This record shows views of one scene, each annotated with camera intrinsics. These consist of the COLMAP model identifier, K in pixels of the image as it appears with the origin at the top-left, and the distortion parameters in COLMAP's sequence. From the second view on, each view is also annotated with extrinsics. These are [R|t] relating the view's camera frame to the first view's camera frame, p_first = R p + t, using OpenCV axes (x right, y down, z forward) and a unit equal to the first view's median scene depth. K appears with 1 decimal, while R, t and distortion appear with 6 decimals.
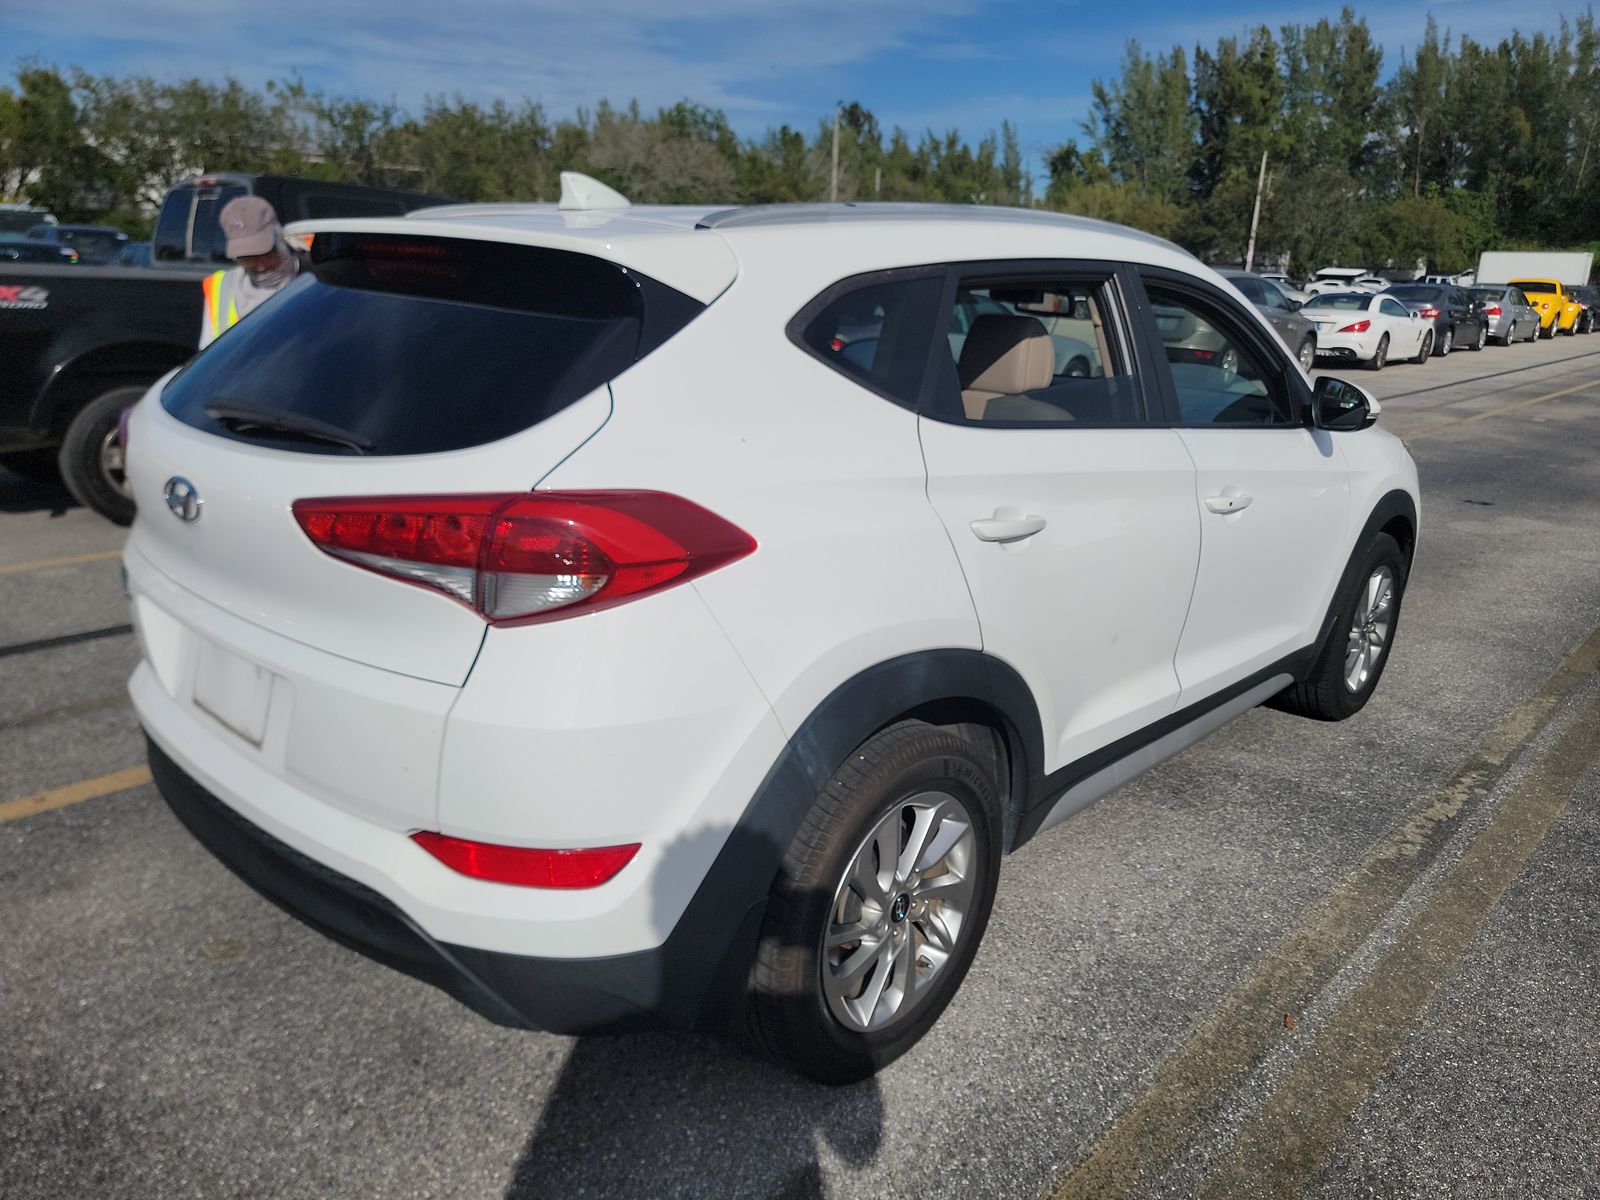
lens RADIAL K [[1141.0, 0, 800.8], [0, 1141.0, 606.1], [0, 0, 1]] dist [0.035222, -0.035643]
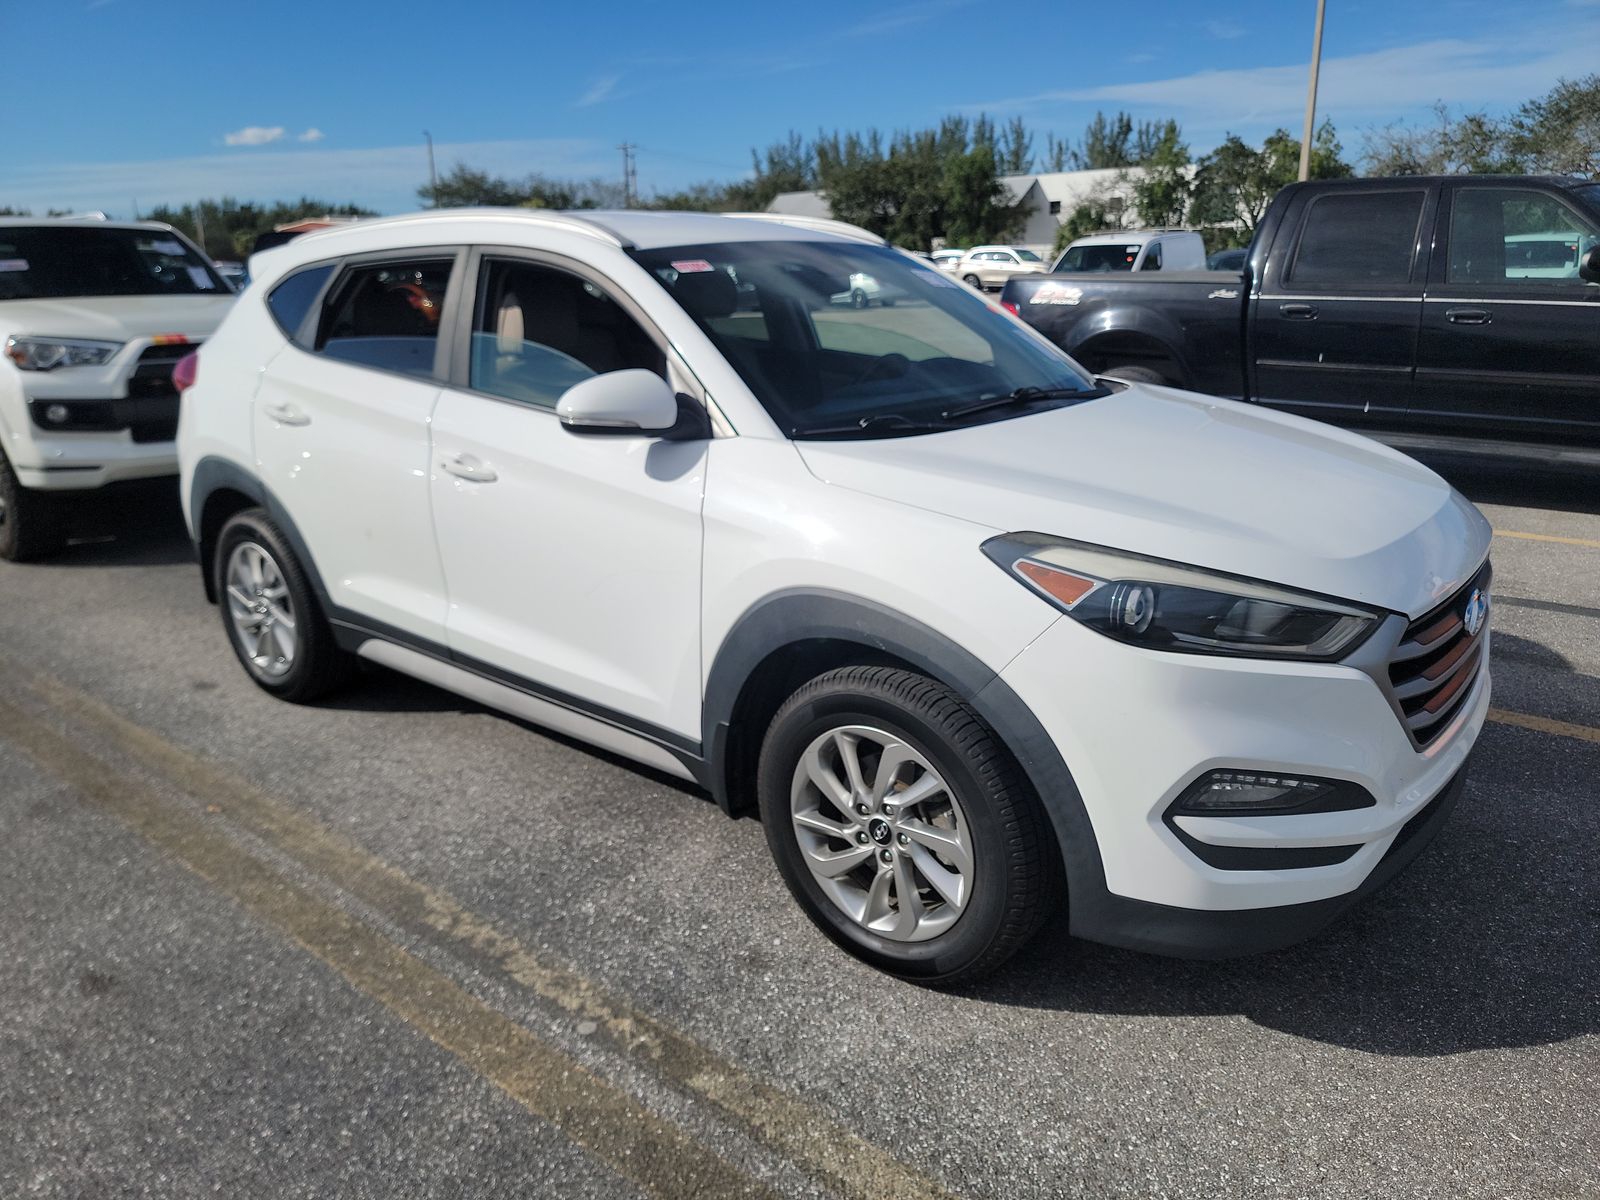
lens RADIAL K [[1141.0, 0, 799.6], [0, 1141.0, 590.5], [0, 0, 1]] dist [0.035222, -0.035643]
pose [[0.040151, 0.232783, -0.971699, 1.164134], [-0.253756, 0.942976, 0.215417, -0.234985], [0.966434, 0.237926, 0.096931, 1.002847]]
